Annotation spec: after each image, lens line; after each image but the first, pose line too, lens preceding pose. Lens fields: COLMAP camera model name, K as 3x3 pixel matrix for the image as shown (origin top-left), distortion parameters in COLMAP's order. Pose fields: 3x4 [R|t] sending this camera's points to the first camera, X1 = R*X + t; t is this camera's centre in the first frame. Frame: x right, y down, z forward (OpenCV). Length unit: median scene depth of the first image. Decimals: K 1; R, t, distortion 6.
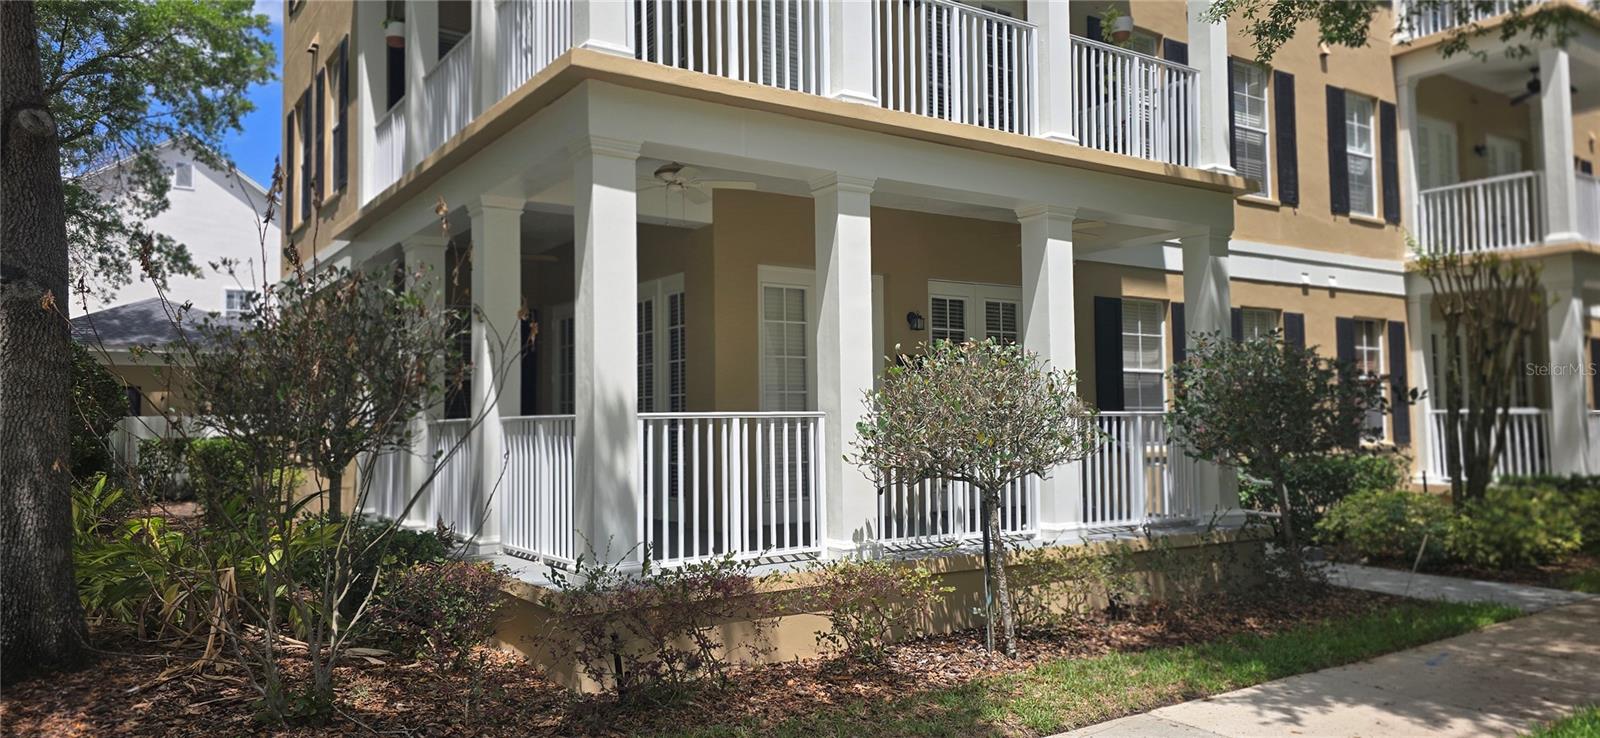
lens RADIAL K [[1069.6, 0, 785.8], [0, 1069.6, 353.0], [0, 0, 1]] dist [0.074207, -0.001603]
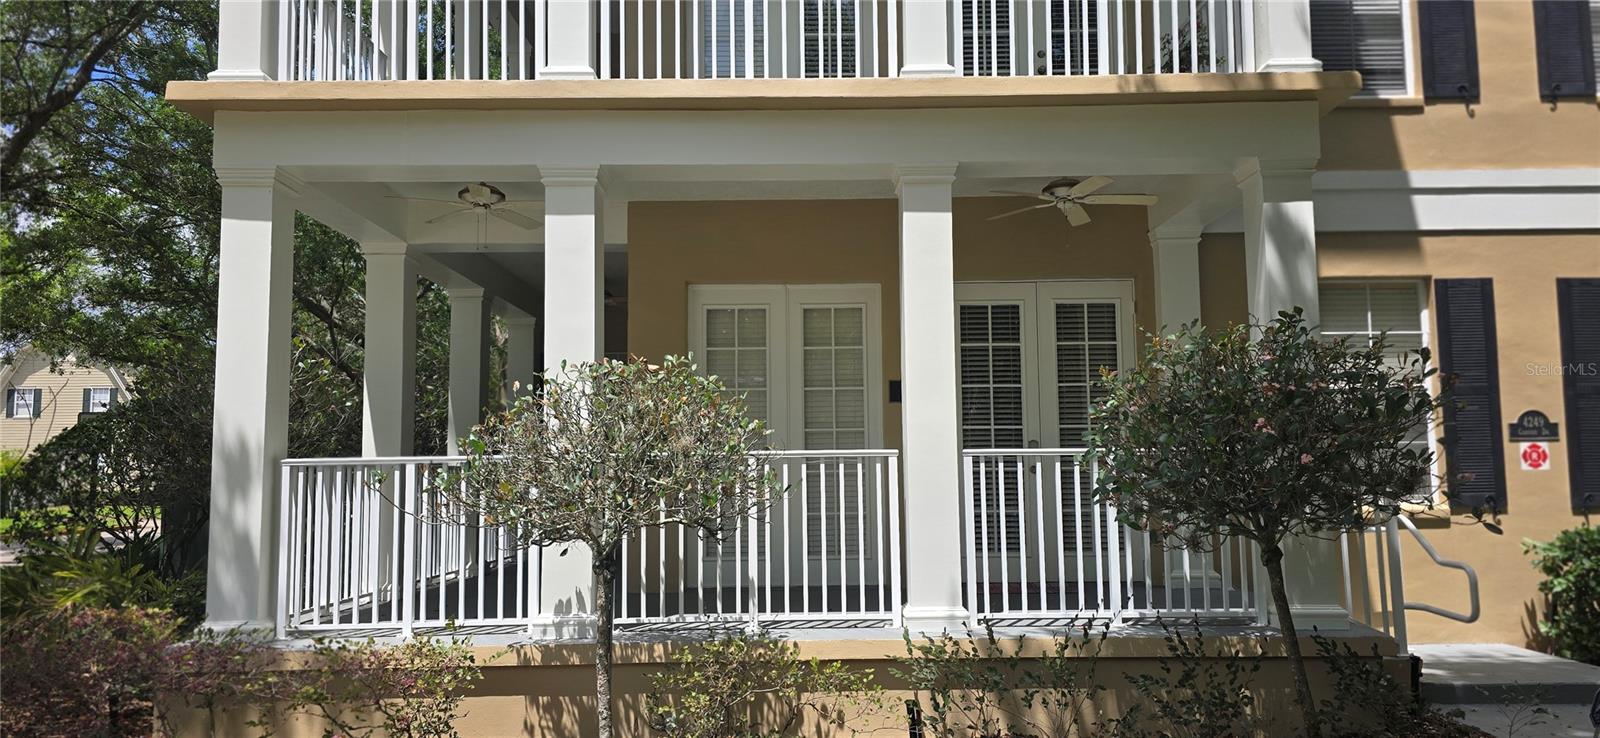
lens RADIAL K [[1037.4, 0, 800.0], [0, 1037.4, 369.0], [0, 0, 1]] dist [0.075416, -0.053626]
pose [[0.836123, -0.049709, -0.546286, 0.443178], [0.039141, 0.998754, -0.030974, 0.014129], [0.547144, 0.004516, 0.837026, 0.293010]]
